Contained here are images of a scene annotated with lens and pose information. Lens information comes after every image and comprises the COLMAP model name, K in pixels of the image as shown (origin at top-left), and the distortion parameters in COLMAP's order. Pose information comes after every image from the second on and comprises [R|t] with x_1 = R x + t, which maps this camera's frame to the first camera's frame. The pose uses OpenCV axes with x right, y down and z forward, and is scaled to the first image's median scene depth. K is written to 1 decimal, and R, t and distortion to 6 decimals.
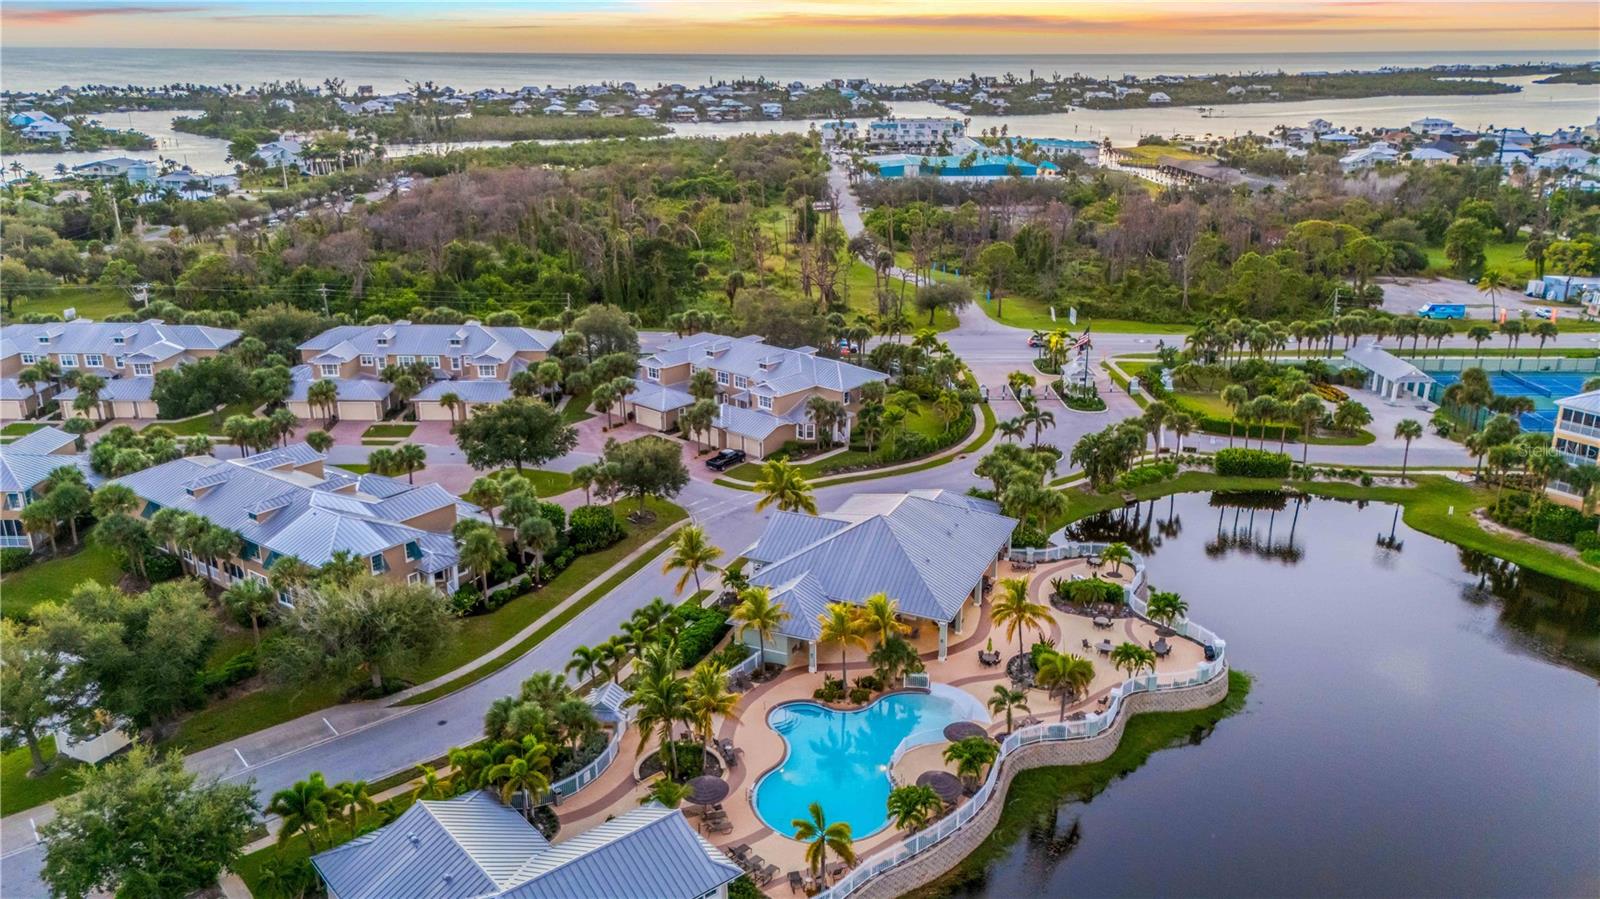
lens RADIAL K [[1202.1, 0, 800.0], [0, 1202.1, 449.5], [0, 0, 1]] dist [0.096256, -0.081568]
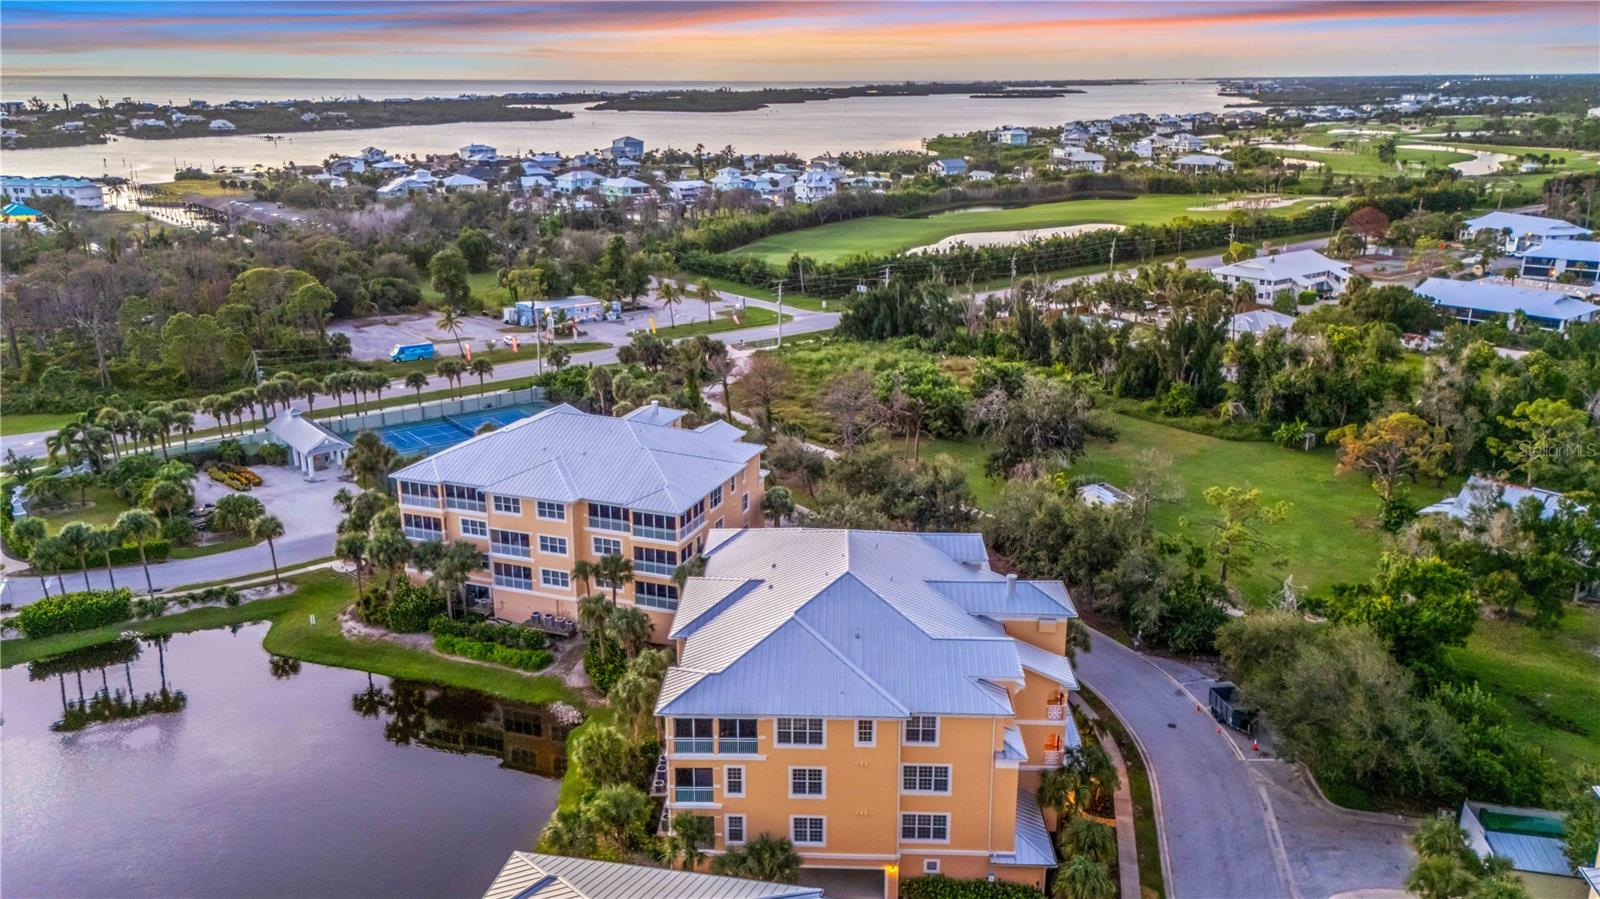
lens RADIAL K [[1202.1, 0, 800.0], [0, 1202.1, 449.5], [0, 0, 1]] dist [0.096256, -0.081568]
pose [[0.783532, -0.186256, 0.592779, 0.197872], [0.197355, 0.979214, 0.046814, -0.024635], [-0.589177, 0.080307, 0.804003, 0.066669]]
